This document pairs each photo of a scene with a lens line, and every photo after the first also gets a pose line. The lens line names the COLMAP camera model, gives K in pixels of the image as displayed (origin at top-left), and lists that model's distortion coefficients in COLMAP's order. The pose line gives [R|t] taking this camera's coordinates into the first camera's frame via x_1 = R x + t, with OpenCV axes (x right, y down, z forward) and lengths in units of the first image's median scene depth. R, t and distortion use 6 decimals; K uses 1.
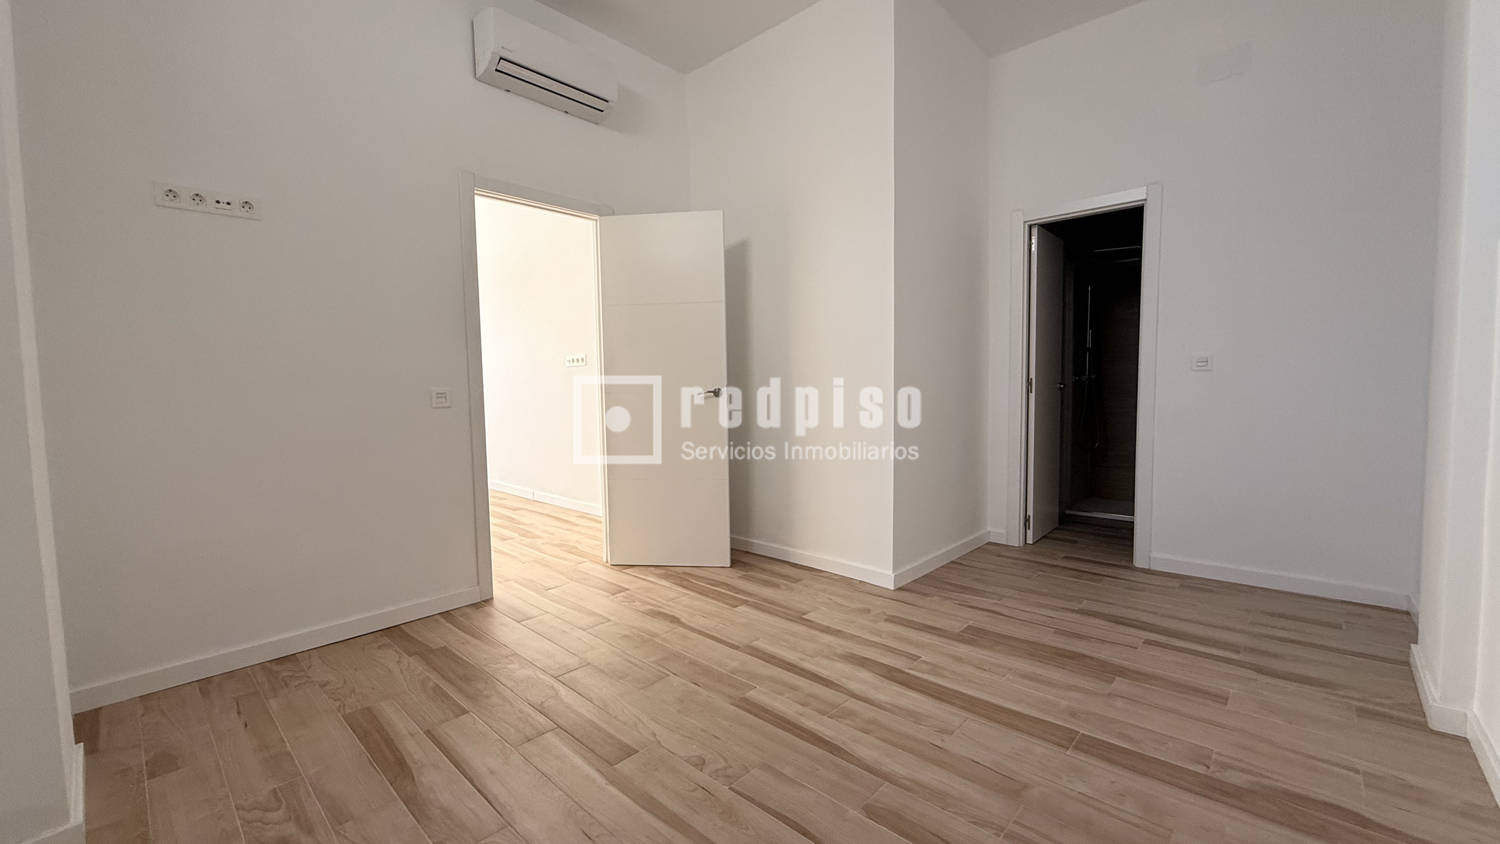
lens RADIAL K [[601.5, 0, 747.4], [0, 601.5, 420.4], [0, 0, 1]] dist [0.000772, 0.000369]
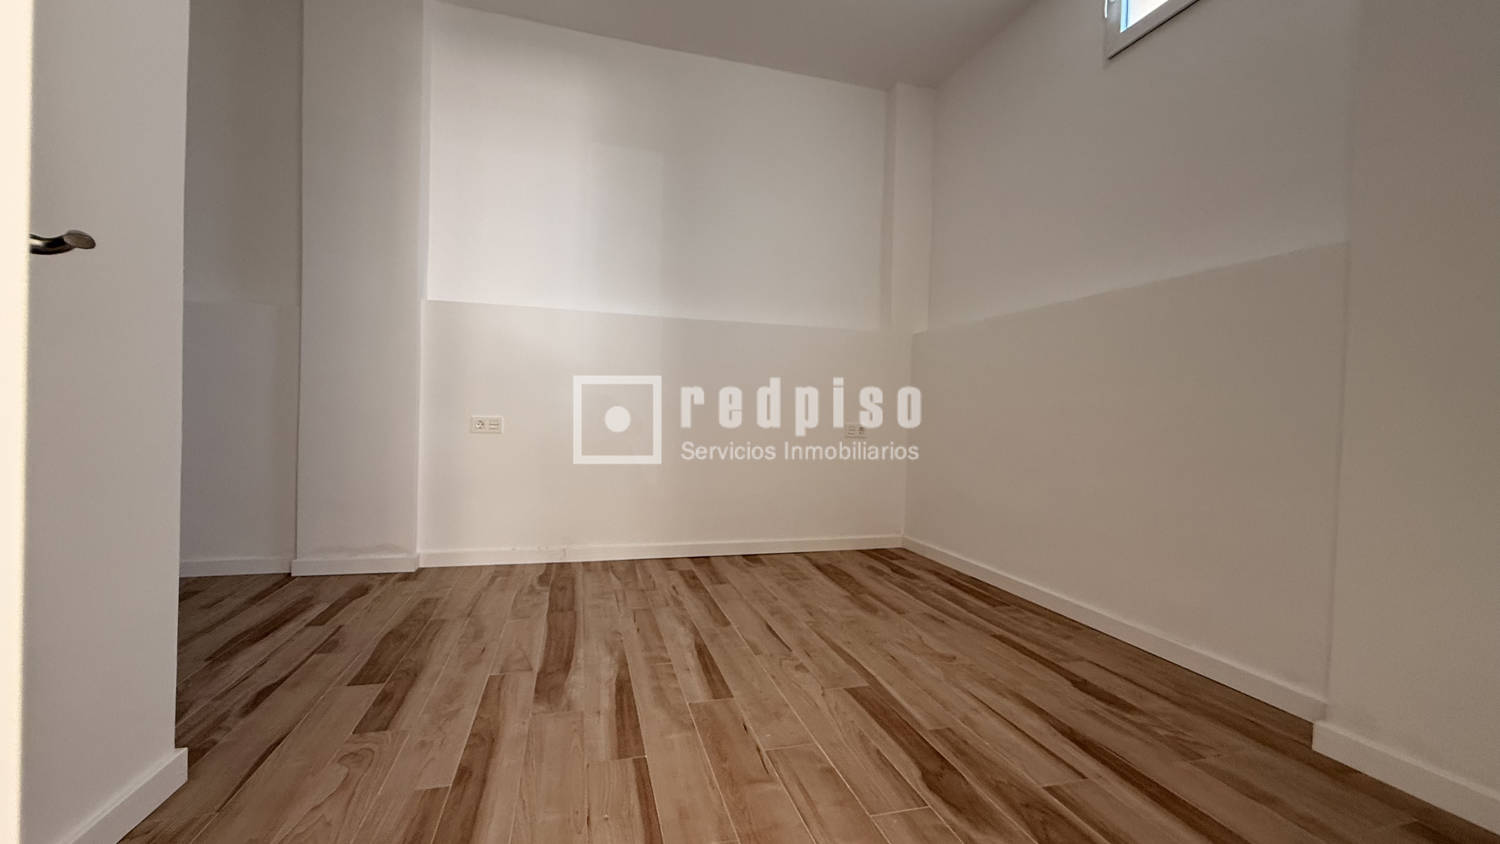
lens RADIAL K [[601.5, 0, 747.4], [0, 601.5, 420.4], [0, 0, 1]] dist [0.000772, 0.000369]
pose [[-0.858019, -0.013207, 0.513448, -0.491796], [0.017815, 0.998302, 0.055450, -0.003889], [-0.513309, 0.056725, -0.856327, 1.674037]]
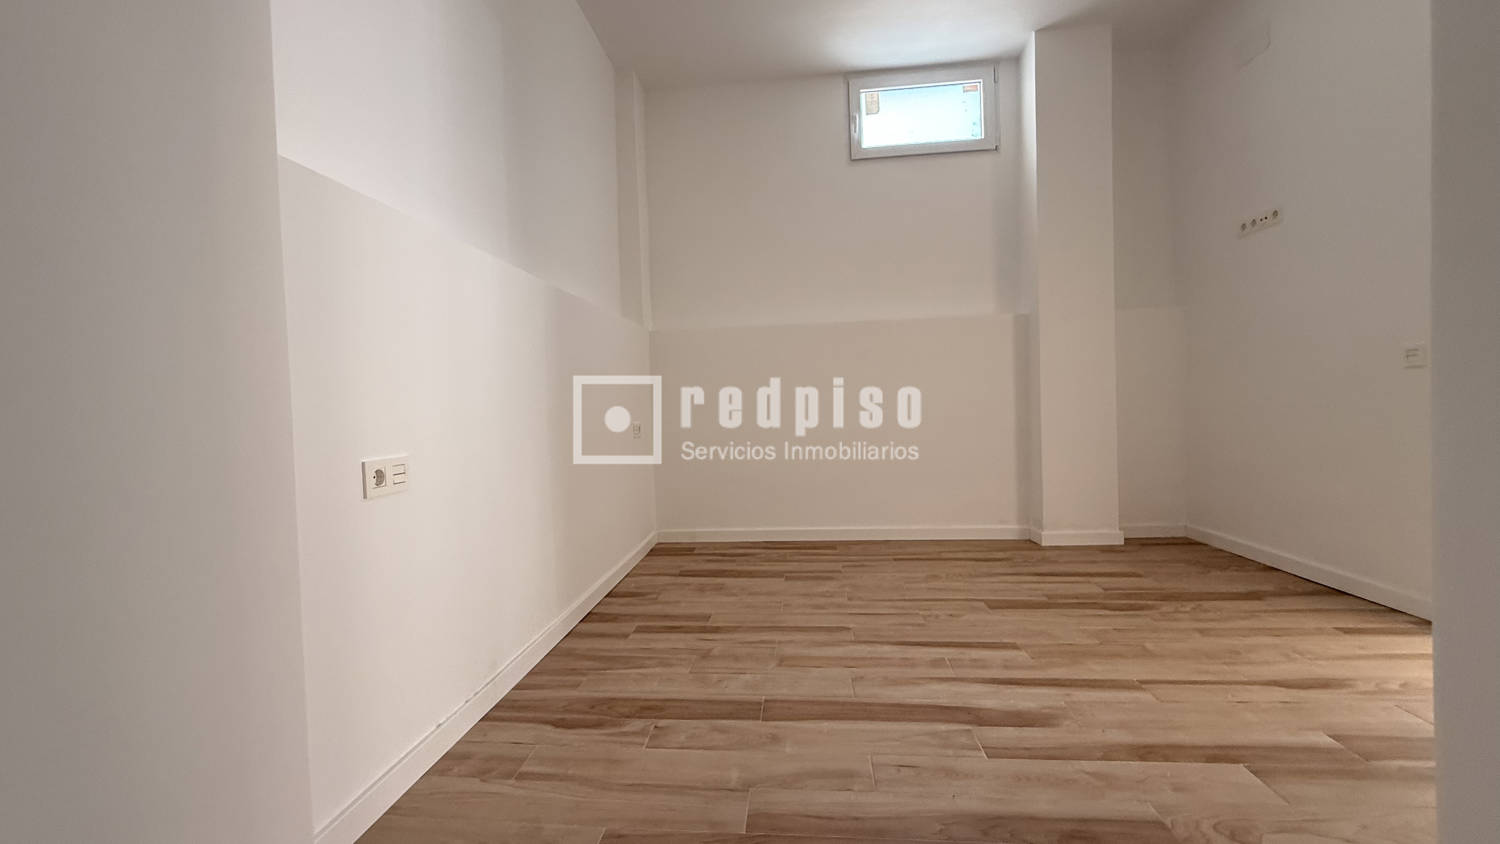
lens RADIAL K [[601.5, 0, 747.4], [0, 601.5, 420.4], [0, 0, 1]] dist [0.000772, 0.000369]
pose [[-0.789188, 0.060625, -0.611152, 0.971738], [0.008374, 0.996086, 0.087996, -0.039119], [0.614095, 0.064328, -0.786606, 1.472531]]
